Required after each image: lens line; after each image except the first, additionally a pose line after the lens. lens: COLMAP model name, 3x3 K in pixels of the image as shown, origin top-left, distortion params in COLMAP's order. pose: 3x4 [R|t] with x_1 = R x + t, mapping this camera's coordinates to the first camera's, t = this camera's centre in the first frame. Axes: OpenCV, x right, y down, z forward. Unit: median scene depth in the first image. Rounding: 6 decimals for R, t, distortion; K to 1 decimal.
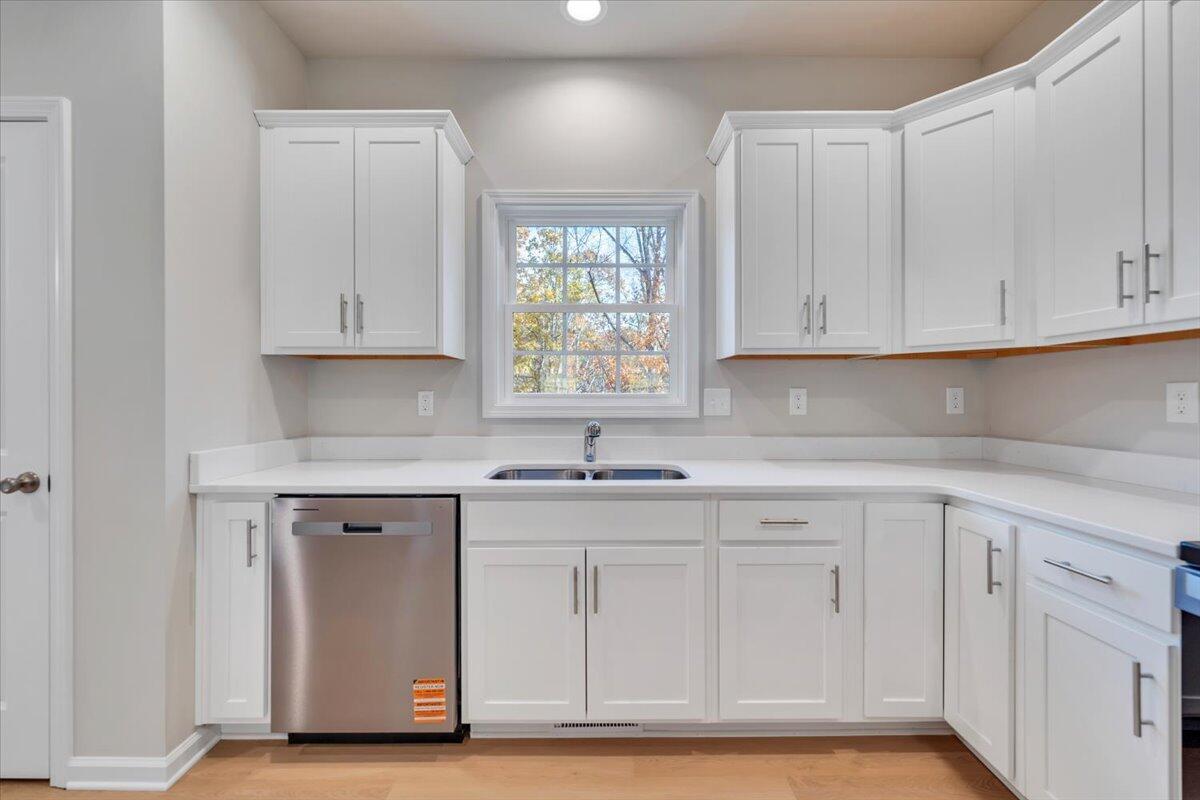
lens RADIAL K [[539.2, 0, 600.0], [0, 539.2, 400.0], [0, 0, 1]] dist [0.000284, 0.000029]
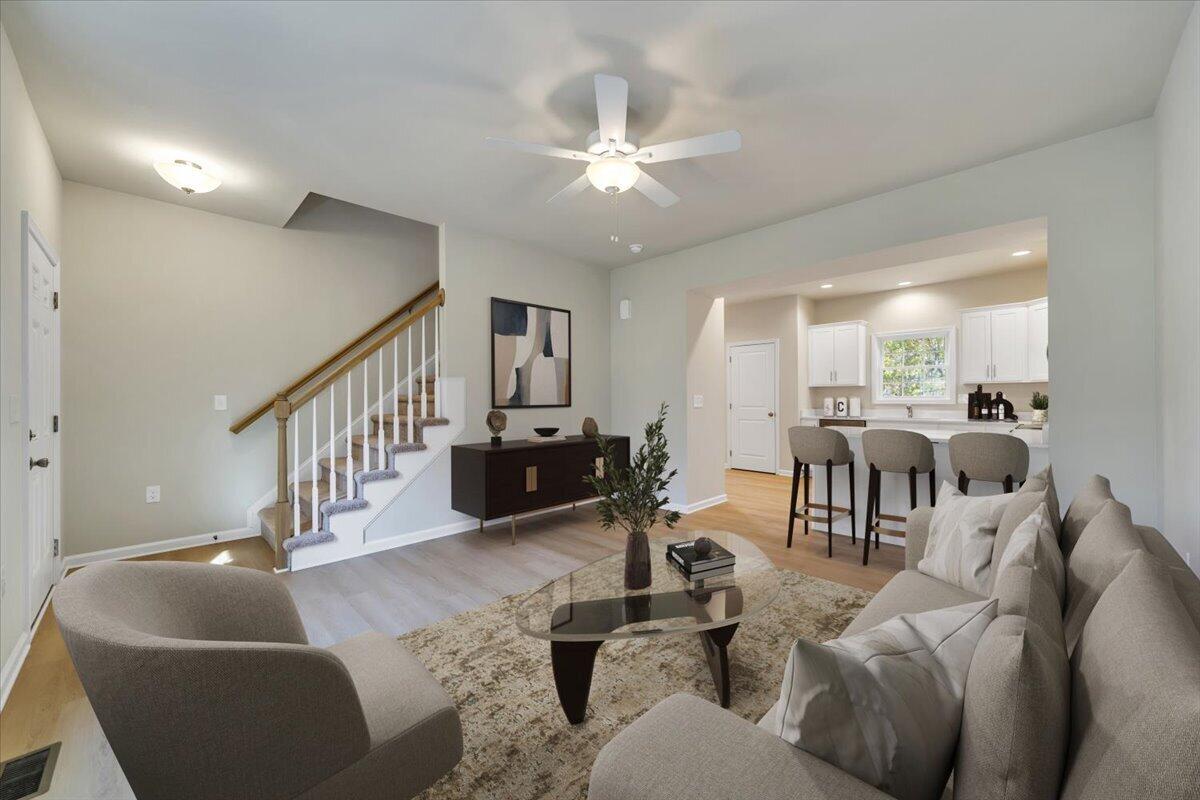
lens RADIAL K [[451.1, 0, 606.7], [0, 451.1, 396.7], [0, 0, 1]] dist [-0.000474, -0.000035]
pose [[0.712313, -0.005671, -0.701839, 0.580698], [0.001560, 0.999978, -0.006496, 0.004233], [0.701860, 0.003532, 0.712306, -2.183711]]
